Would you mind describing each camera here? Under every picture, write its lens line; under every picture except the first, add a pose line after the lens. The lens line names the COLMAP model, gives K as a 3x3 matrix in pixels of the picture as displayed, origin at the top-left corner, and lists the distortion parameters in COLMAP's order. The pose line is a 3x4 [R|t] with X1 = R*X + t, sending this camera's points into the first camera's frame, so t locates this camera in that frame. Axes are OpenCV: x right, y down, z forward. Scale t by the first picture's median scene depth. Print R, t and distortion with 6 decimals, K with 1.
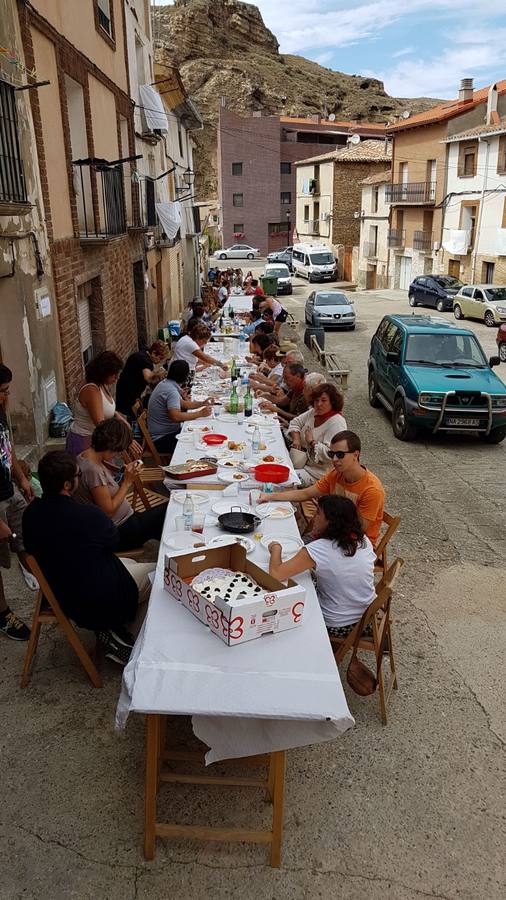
lens RADIAL K [[709.6, 0, 201.3], [0, 709.6, 470.1], [0, 0, 1]] dist [-0.009540, 0.003421]
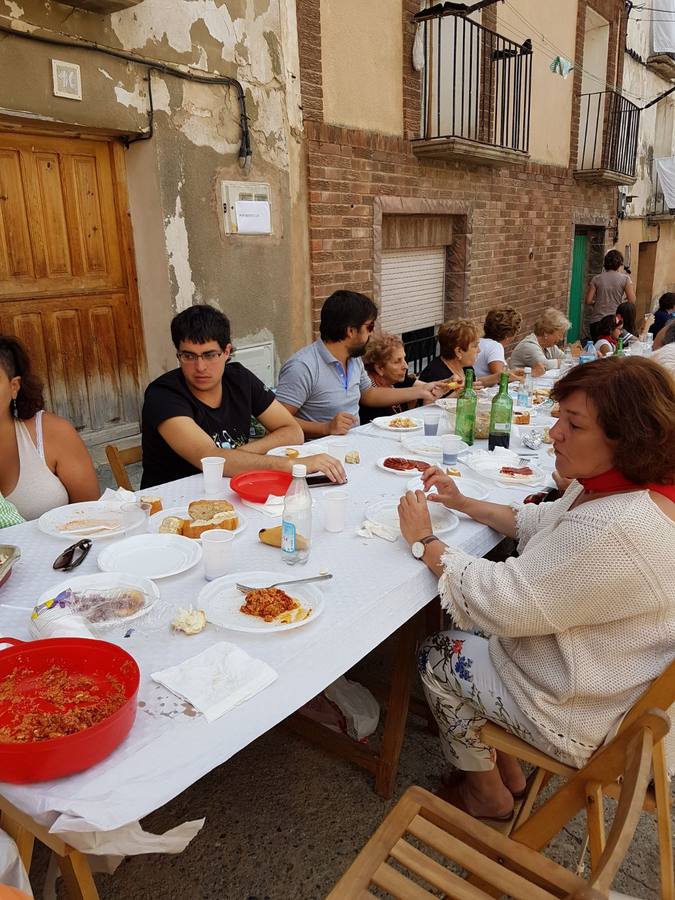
lens RADIAL K [[722.9, 0, 337.4], [0, 722.9, 438.9], [0, 0, 1]] dist [0.063404, -0.087258]
pose [[0.850836, 0.153537, -0.502499, 0.050258], [-0.191399, 0.981212, -0.024273, -0.015651], [0.489331, 0.116831, 0.864237, 0.166235]]
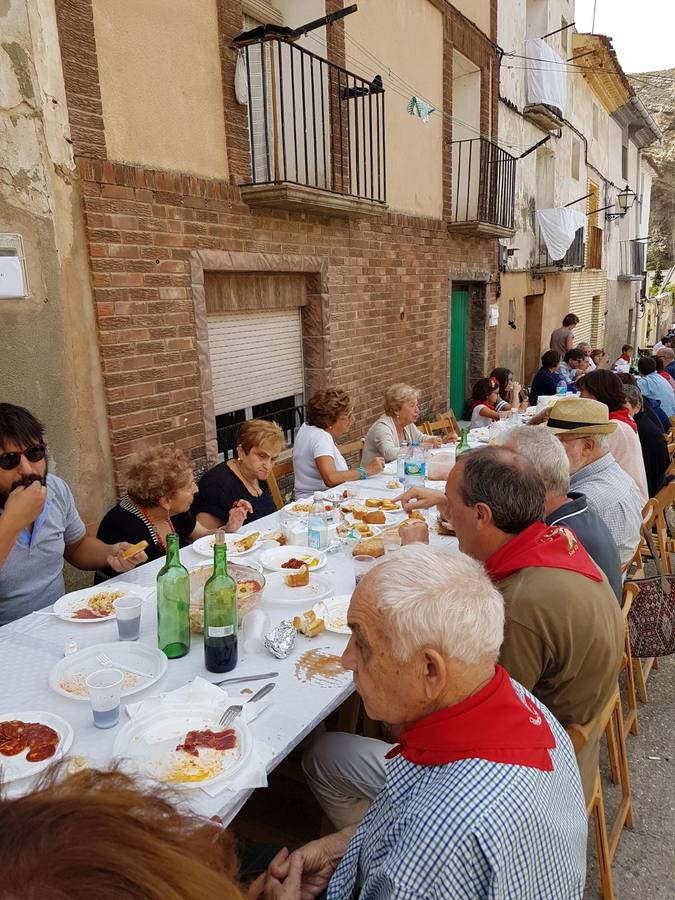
lens RADIAL K [[698.6, 0, 333.5], [0, 698.6, 459.0], [0, 0, 1]] dist [0.099402, -0.130612]
pose [[0.897719, 0.101167, -0.428795, 0.052129], [-0.147910, 0.985996, -0.077032, -0.035353], [0.414998, 0.132576, 0.900111, 0.216045]]
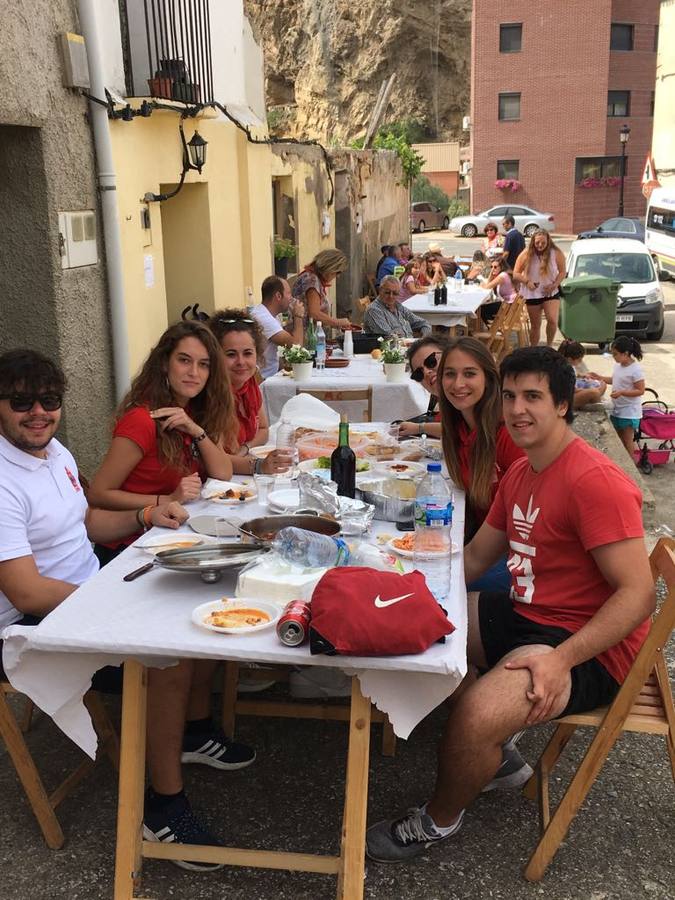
lens RADIAL K [[1036.7, 0, 342.3], [0, 1036.7, 458.2], [0, 0, 1]] dist [0.103419, 0.000000]
pose [[0.993254, 0.044064, -0.107258, 0.071286], [-0.053327, 0.994945, -0.085088, -0.249138], [0.102967, 0.090234, 0.990583, 0.899248]]
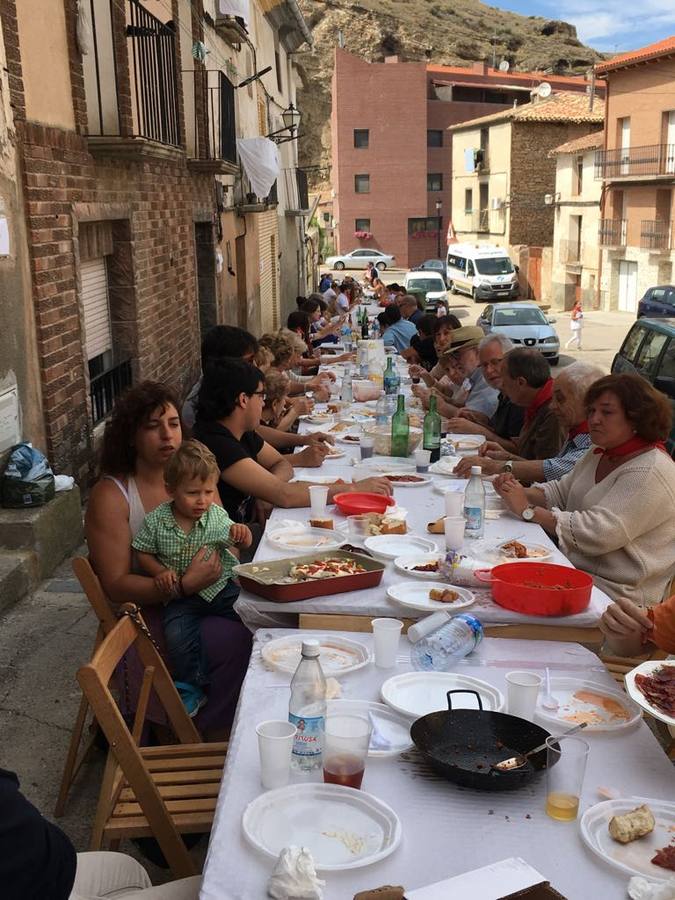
lens RADIAL K [[1075.5, 0, 316.0], [0, 1075.5, 450.9], [0, 0, 1]] dist [0.020436, 0.000000]
pose [[0.999770, 0.016579, 0.013578, -0.003992], [-0.014642, 0.991130, -0.132086, 0.001857], [-0.015647, 0.131856, 0.991145, 0.089755]]
